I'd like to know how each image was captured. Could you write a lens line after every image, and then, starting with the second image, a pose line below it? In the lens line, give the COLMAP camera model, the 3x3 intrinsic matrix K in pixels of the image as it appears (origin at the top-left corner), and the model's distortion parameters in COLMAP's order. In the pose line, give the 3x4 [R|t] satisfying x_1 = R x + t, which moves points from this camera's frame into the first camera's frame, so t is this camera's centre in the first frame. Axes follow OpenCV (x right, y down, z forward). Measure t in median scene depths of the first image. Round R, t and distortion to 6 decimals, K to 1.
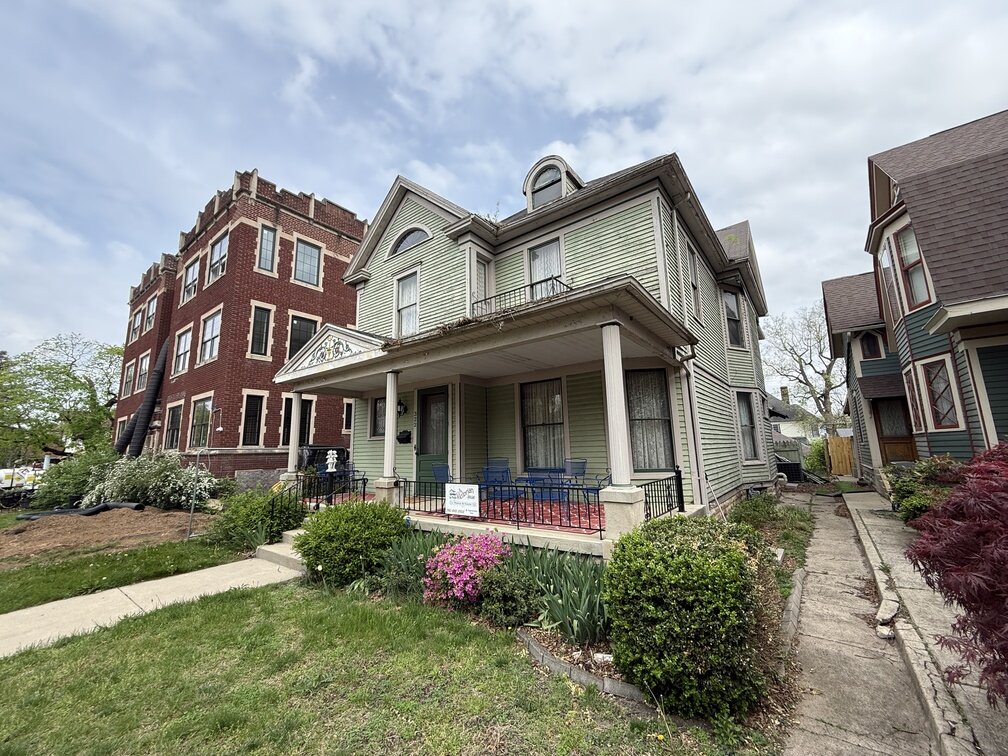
lens RADIAL K [[401.9, 0, 504.6], [0, 401.9, 378.0], [0, 0, 1]] dist [-0.000502, 0.000317]
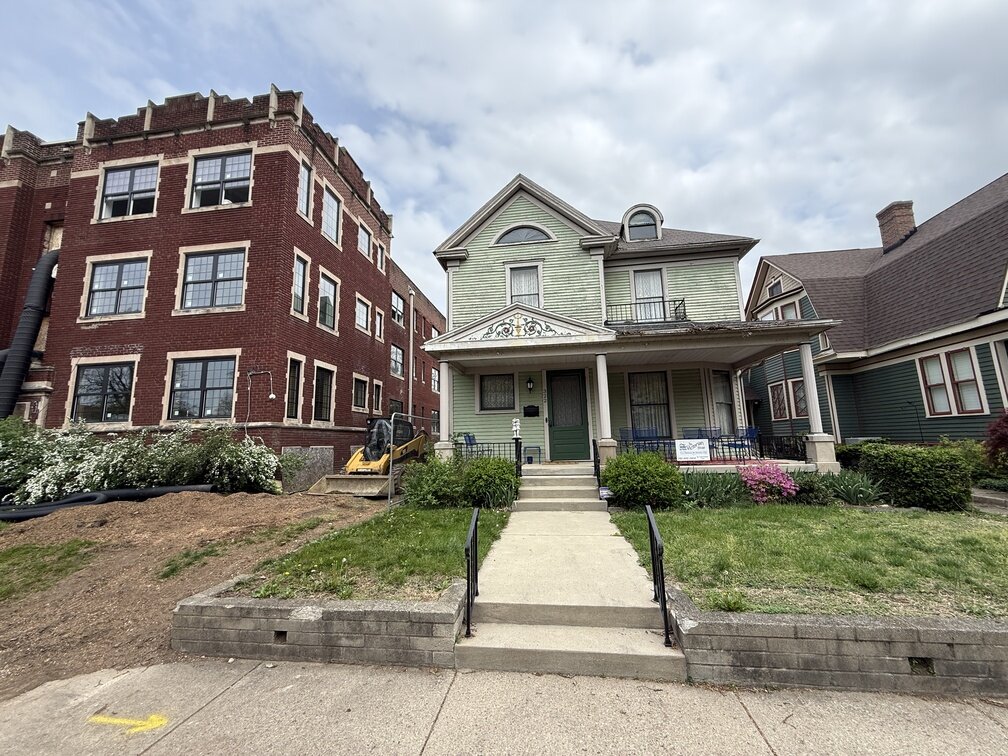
lens RADIAL K [[401.9, 0, 504.7], [0, 401.9, 377.5], [0, 0, 1]] dist [-0.000502, 0.000317]
pose [[0.865843, 0.080001, 0.493878, -0.802165], [-0.082758, 0.996436, -0.016320, 0.070629], [-0.493423, -0.026742, 0.869378, 0.053196]]
